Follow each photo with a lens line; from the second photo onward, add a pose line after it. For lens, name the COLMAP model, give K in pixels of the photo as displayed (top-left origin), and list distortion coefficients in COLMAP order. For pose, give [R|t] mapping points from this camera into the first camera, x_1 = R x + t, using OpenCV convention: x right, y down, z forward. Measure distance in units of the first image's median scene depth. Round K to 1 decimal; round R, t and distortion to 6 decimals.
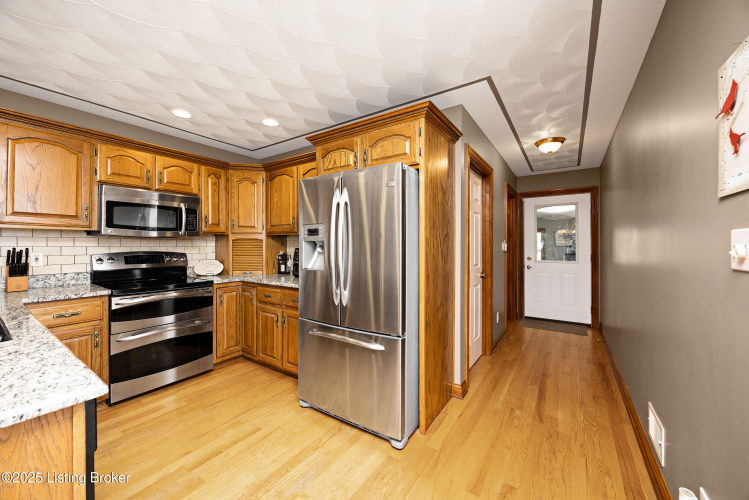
lens RADIAL K [[289.1, 0, 374.6], [0, 289.1, 244.2], [0, 0, 1]] dist [0.001006, -0.000154]
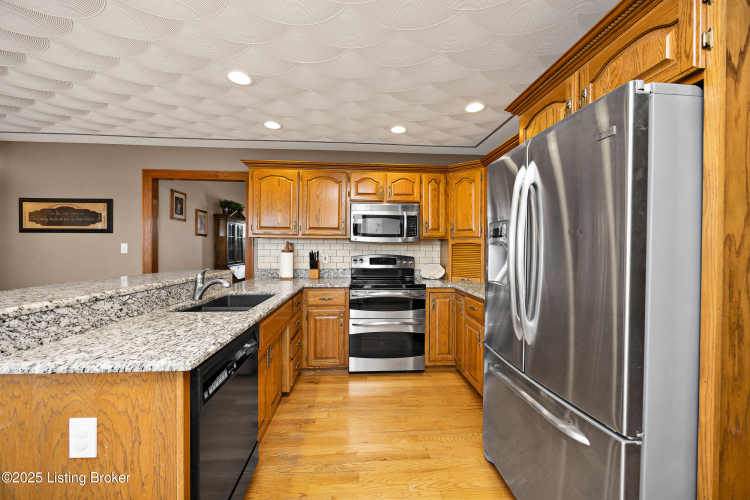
lens RADIAL K [[289.5, 0, 373.8], [0, 289.5, 251.6], [0, 0, 1]] dist [0.001006, -0.000154]
pose [[0.616230, 0.012324, -0.787470, 0.149165], [-0.005550, 0.999921, 0.011307, -0.000636], [0.787547, -0.002597, 0.616249, 0.252176]]
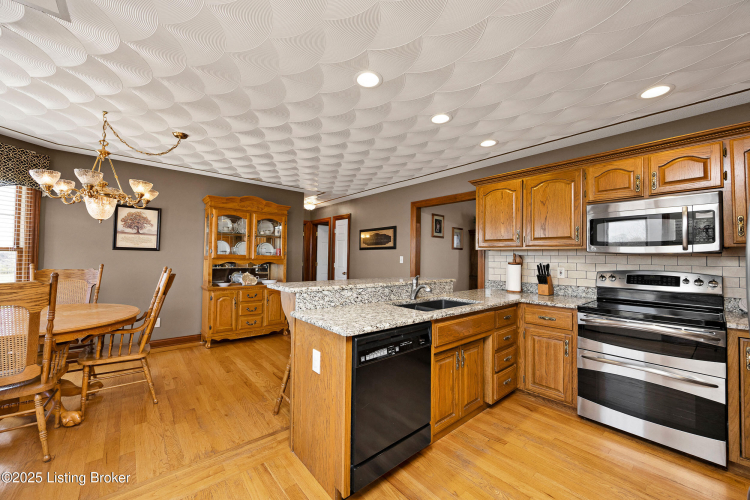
lens RADIAL K [[289.5, 0, 377.7], [0, 289.5, 251.6], [0, 0, 1]] dist [0.001006, -0.000154]
pose [[-0.254789, -0.025658, -0.966656, 0.258314], [-0.012523, 0.999652, -0.023233, -0.001069], [0.966916, 0.006186, -0.255021, 0.493740]]
